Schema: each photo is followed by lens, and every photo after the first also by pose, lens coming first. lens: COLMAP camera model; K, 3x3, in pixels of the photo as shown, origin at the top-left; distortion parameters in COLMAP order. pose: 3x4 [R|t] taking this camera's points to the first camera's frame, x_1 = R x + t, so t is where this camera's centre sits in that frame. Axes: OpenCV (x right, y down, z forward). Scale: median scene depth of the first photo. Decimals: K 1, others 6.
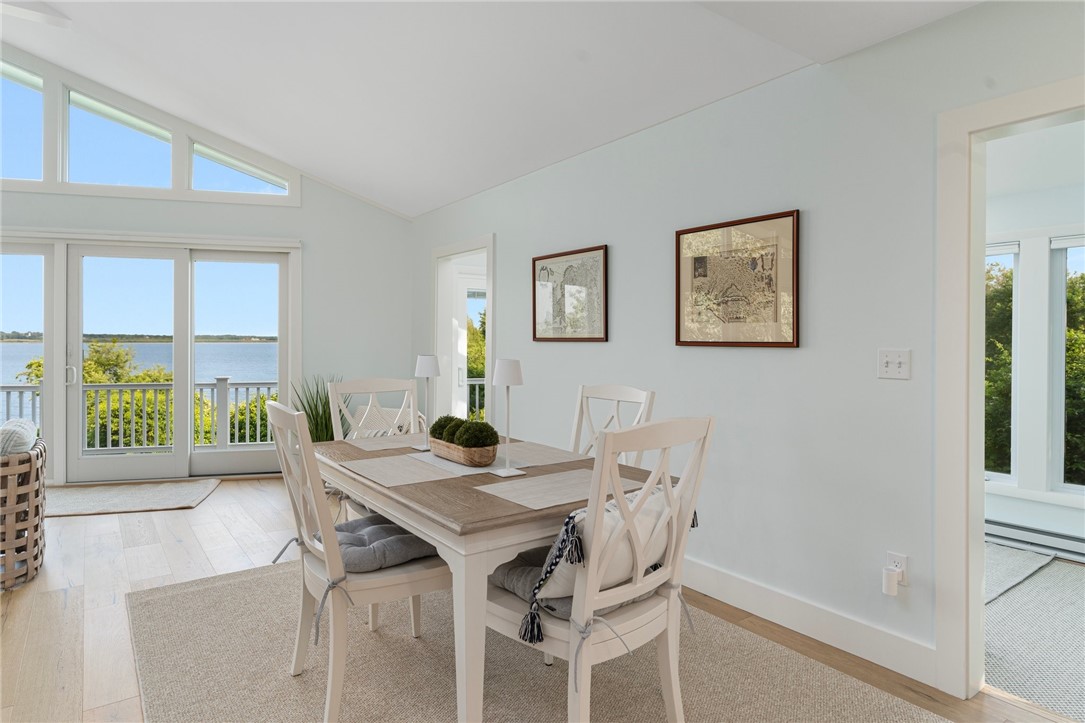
lens RADIAL K [[619.4, 0, 544.0], [0, 619.4, 347.3], [0, 0, 1]] dist [0.001954, 0.001821]
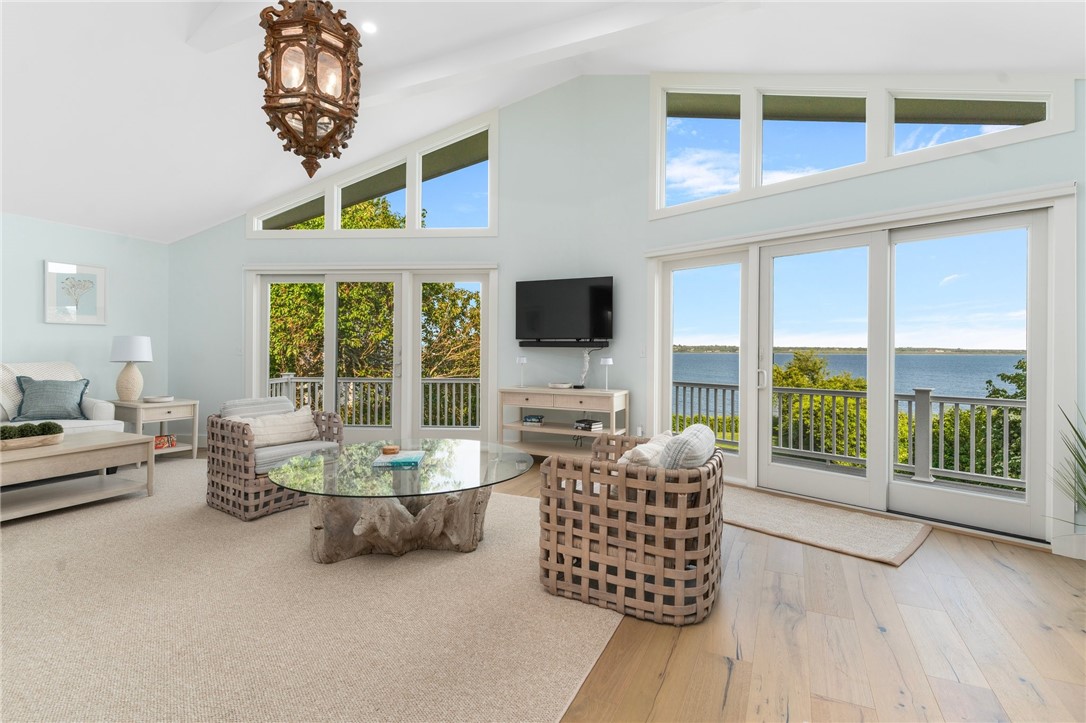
lens RADIAL K [[517.6, 0, 532.8], [0, 517.6, 348.1], [0, 0, 1]] dist [0.004467, 0.000673]
pose [[0.453006, -0.004106, -0.891498, -0.194605], [-0.012099, 0.999869, -0.010753, 0.009723], [0.891425, 0.015658, 0.452897, 0.305208]]
